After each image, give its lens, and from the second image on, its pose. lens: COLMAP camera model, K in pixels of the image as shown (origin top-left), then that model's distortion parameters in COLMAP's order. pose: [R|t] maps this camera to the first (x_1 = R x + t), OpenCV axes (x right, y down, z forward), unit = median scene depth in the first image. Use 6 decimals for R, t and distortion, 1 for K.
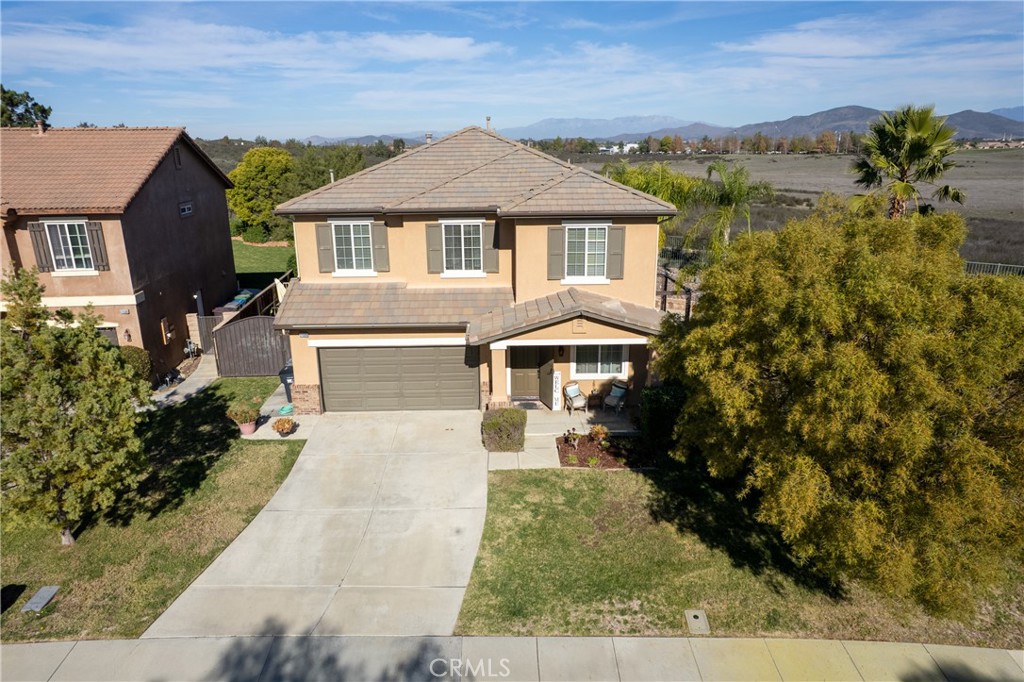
lens RADIAL K [[653.2, 0, 511.8], [0, 653.2, 342.1], [0, 0, 1]] dist [-0.062604, 0.056890]
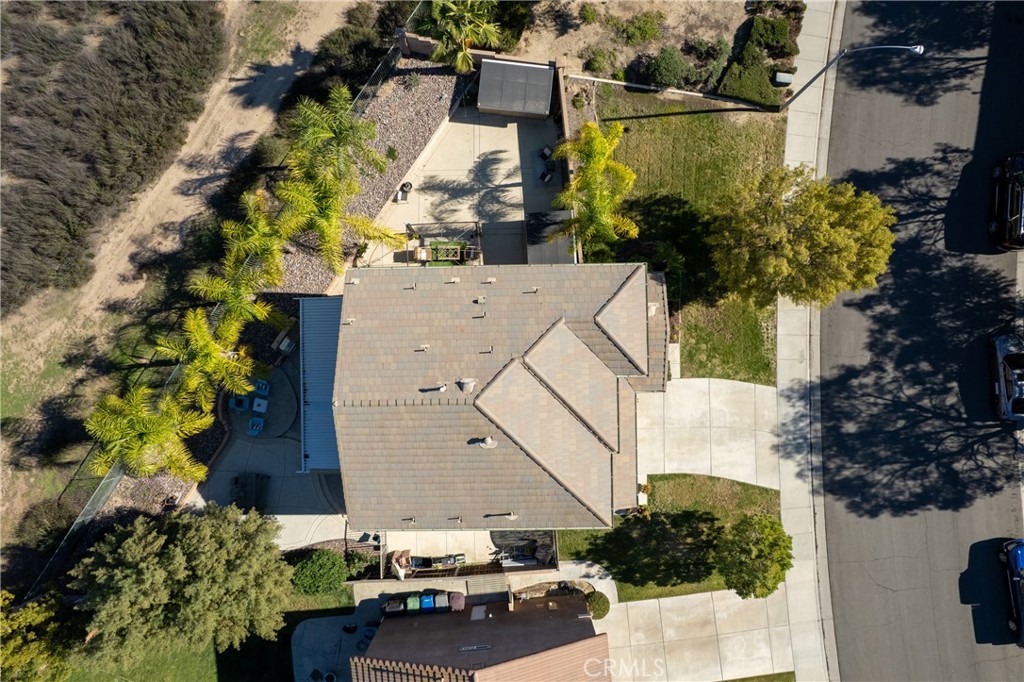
lens RADIAL K [[653.2, 0, 511.6], [0, 653.2, 346.2], [0, 0, 1]] dist [-0.062604, 0.056890]
pose [[0.010573, -0.999805, 0.016702, 0.021610], [0.294621, 0.019076, 0.955424, -1.654582], [-0.955556, -0.005181, 0.294765, 0.760365]]
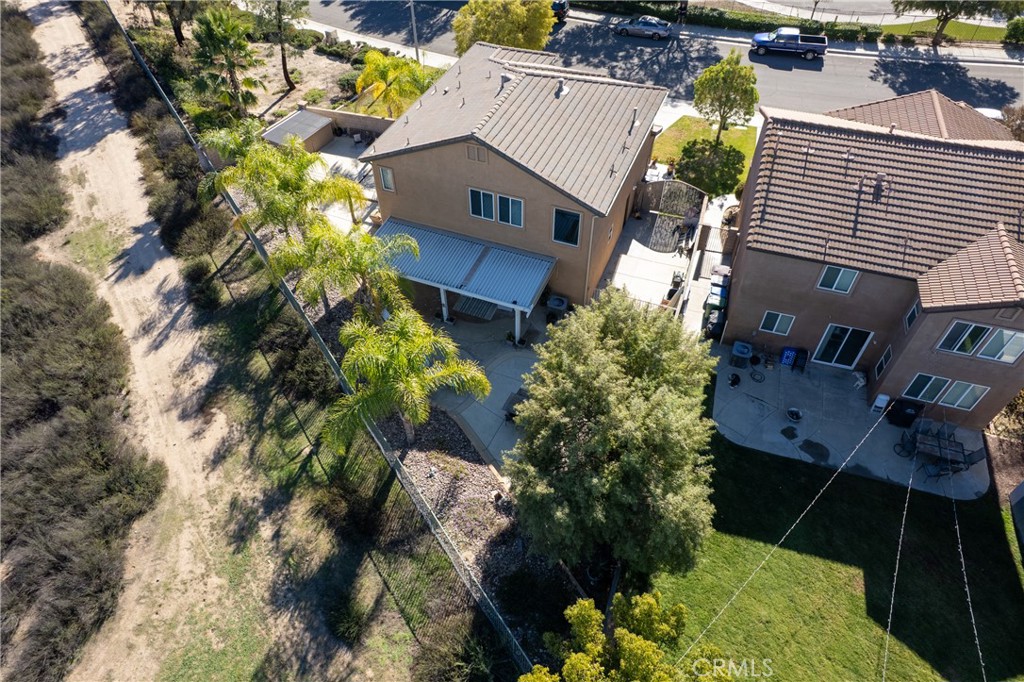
lens RADIAL K [[653.2, 0, 508.7], [0, 653.2, 347.8], [0, 0, 1]] dist [-0.062604, 0.056890]
pose [[-0.916970, -0.287010, 0.277112, -0.636973], [0.128537, 0.445021, 0.886248, -1.449538], [-0.377683, 0.848281, -0.371179, 2.334097]]
